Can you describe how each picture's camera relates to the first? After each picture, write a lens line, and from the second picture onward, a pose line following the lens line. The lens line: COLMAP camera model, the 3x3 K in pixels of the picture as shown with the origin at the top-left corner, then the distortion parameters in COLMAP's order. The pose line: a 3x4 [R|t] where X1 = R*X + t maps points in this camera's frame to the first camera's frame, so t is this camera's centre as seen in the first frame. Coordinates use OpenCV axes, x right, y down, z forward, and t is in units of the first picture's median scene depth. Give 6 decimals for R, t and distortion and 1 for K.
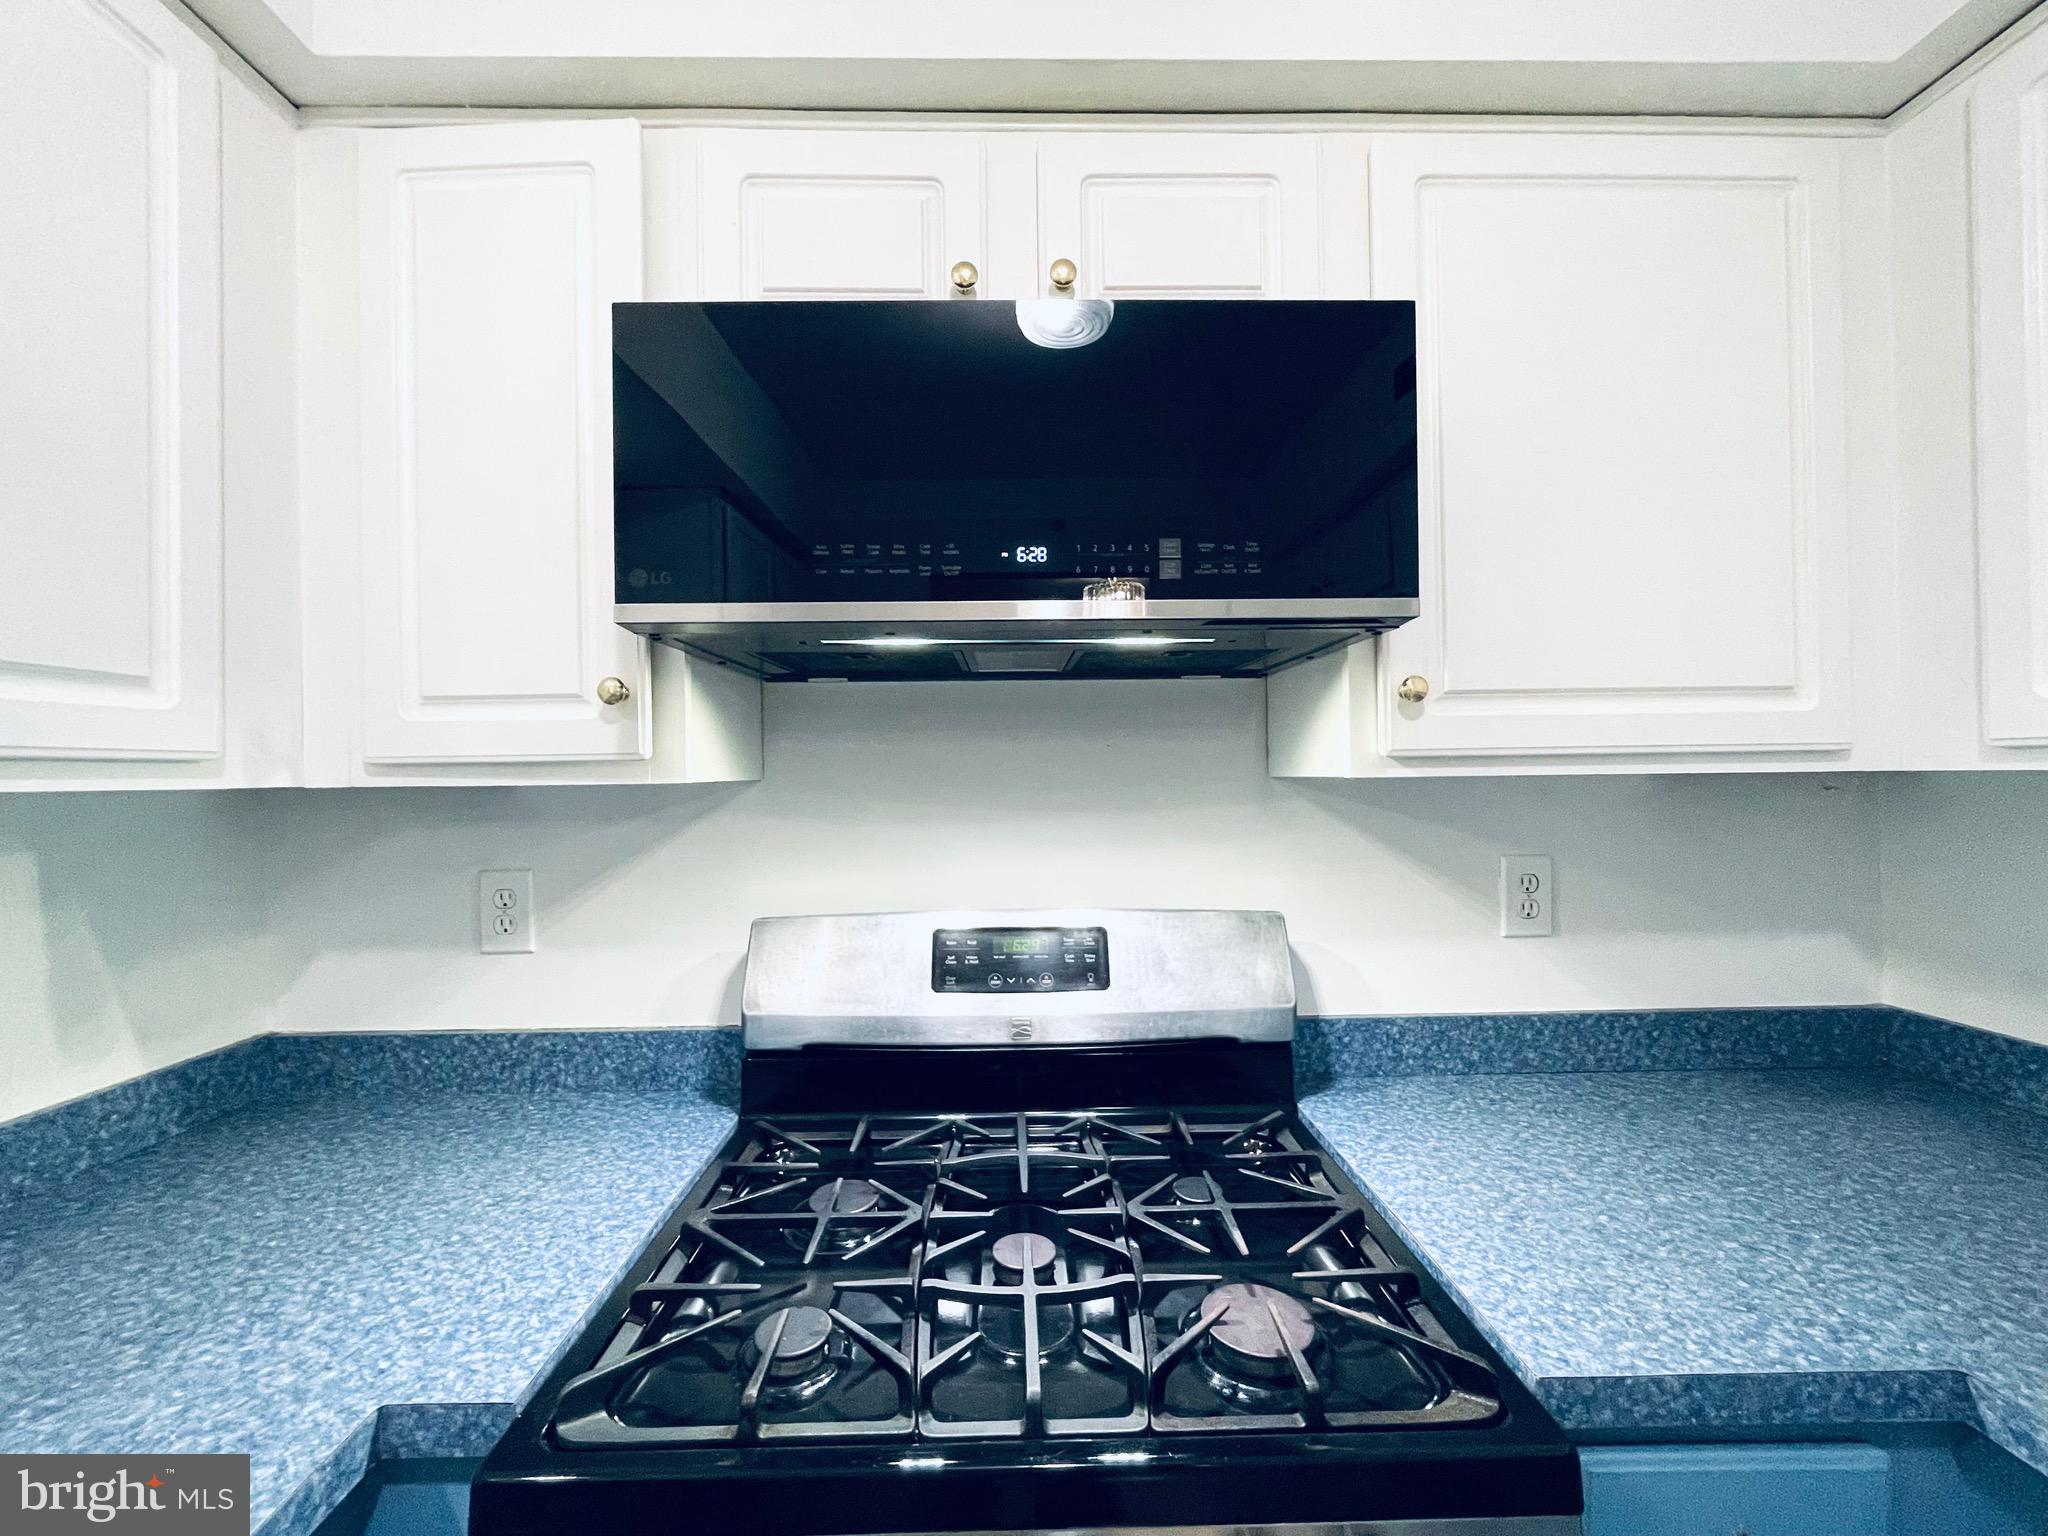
lens RADIAL K [[824.5, 0, 1029.0], [0, 824.5, 770.3], [0, 0, 1]] dist [0.001914, 0.000601]
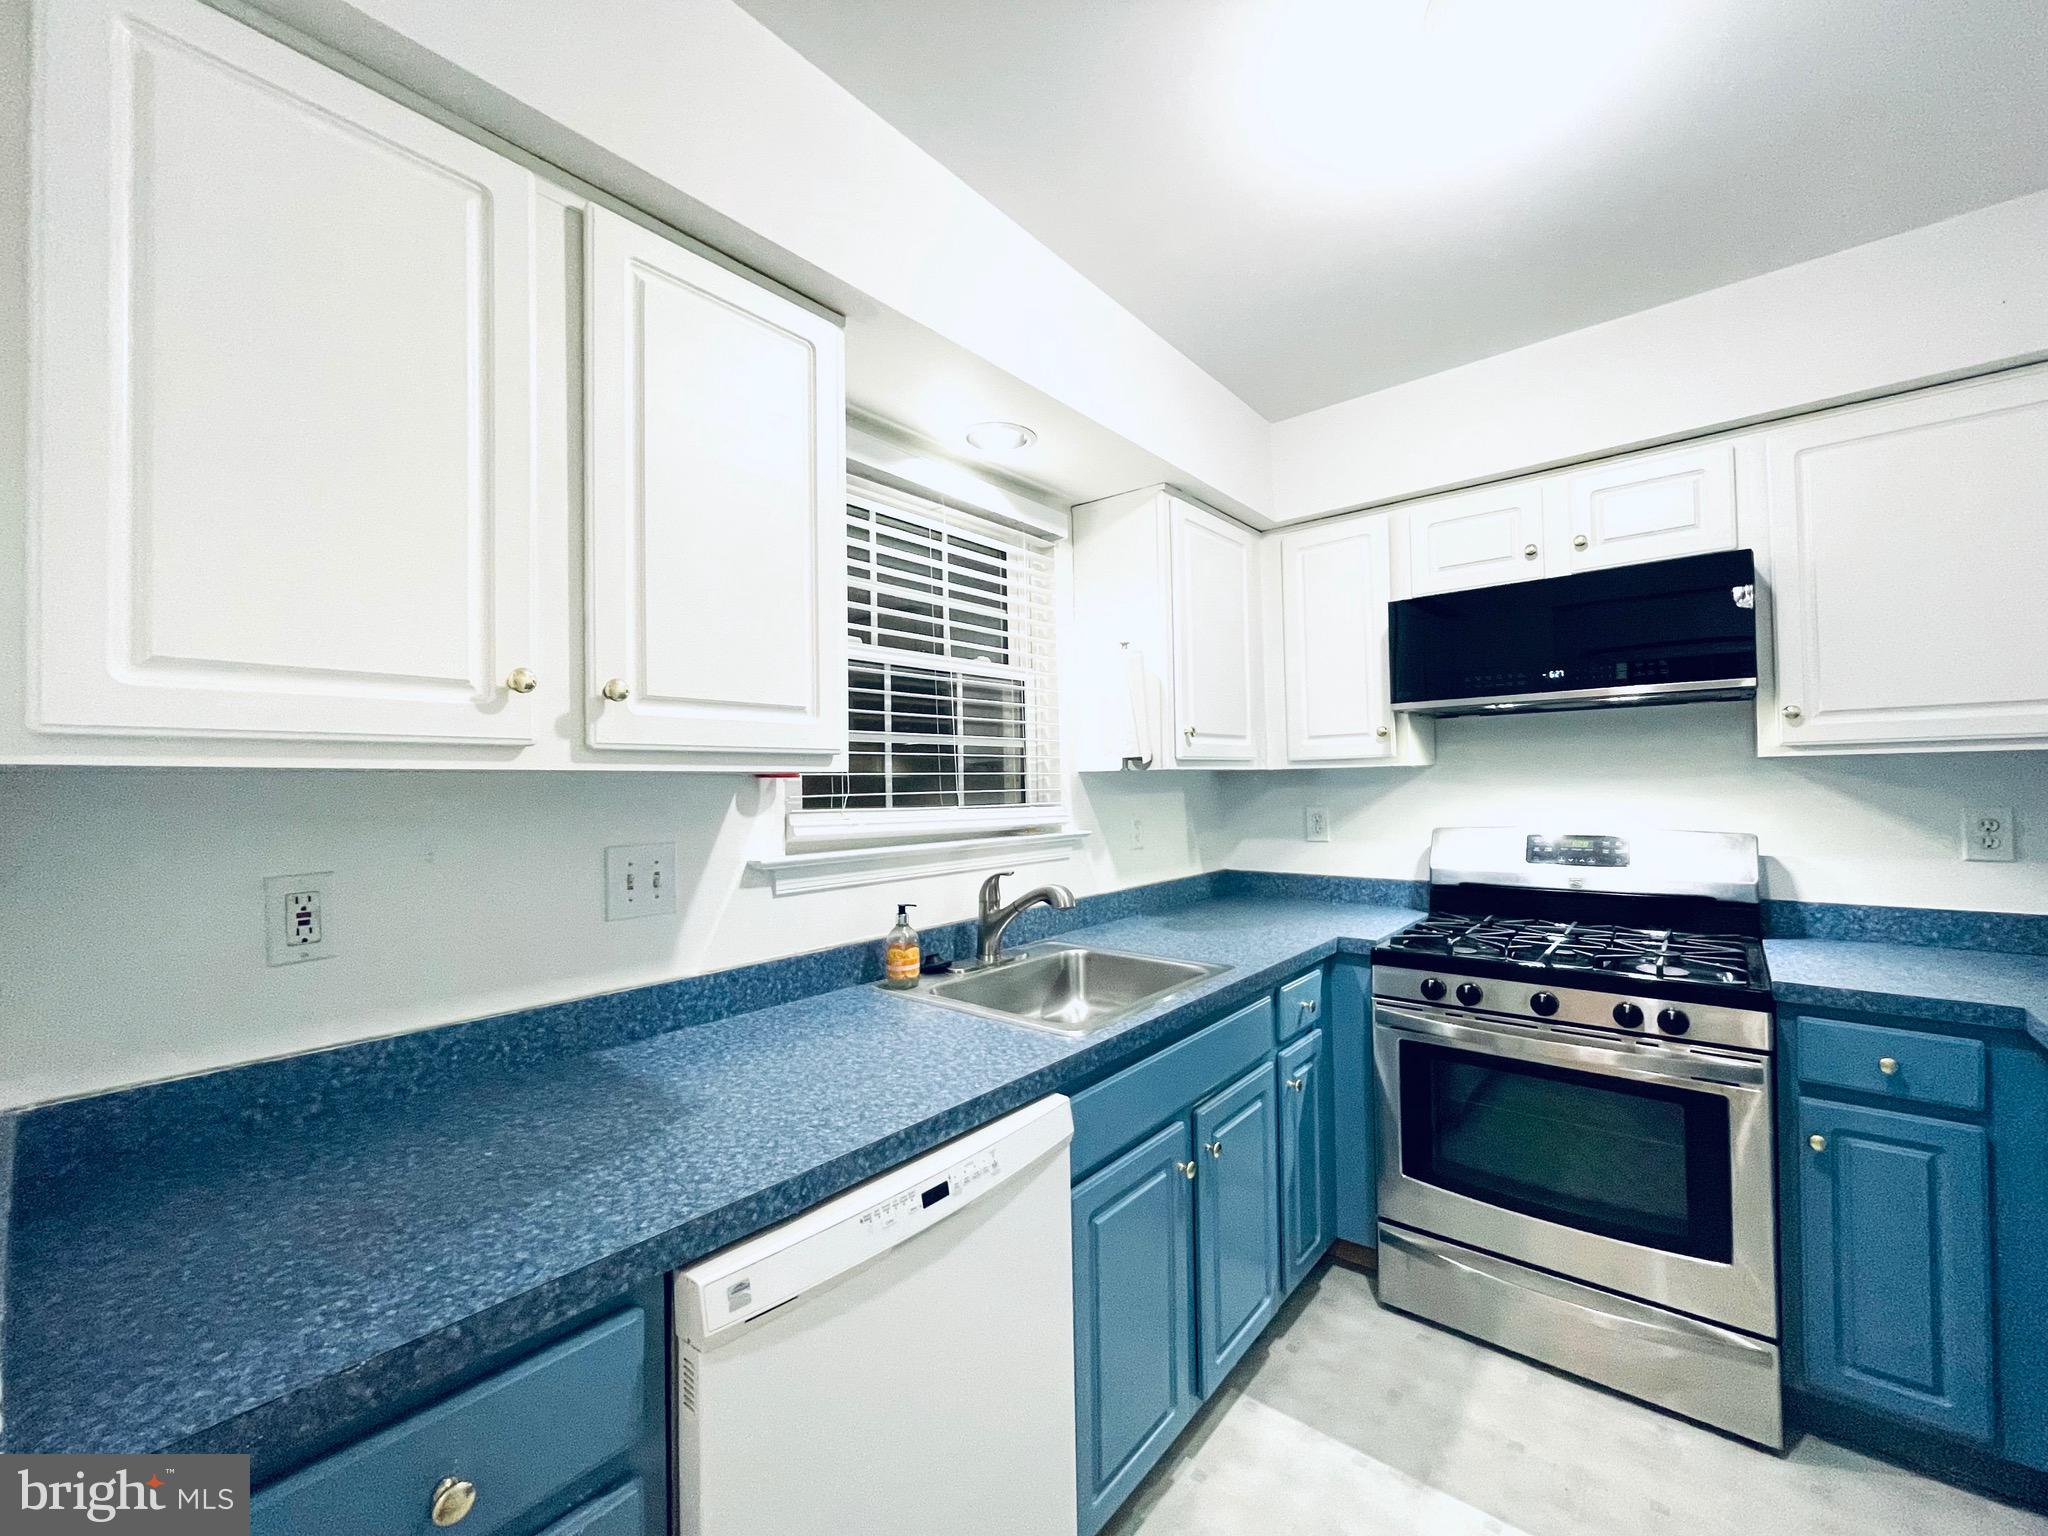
lens RADIAL K [[824.5, 0, 1029.0], [0, 824.5, 770.3], [0, 0, 1]] dist [0.001914, 0.000601]
pose [[0.750556, -0.013782, -0.660663, 0.330110], [0.015114, 0.999879, -0.003687, 0.018970], [0.660634, -0.007218, 0.750673, -1.439931]]
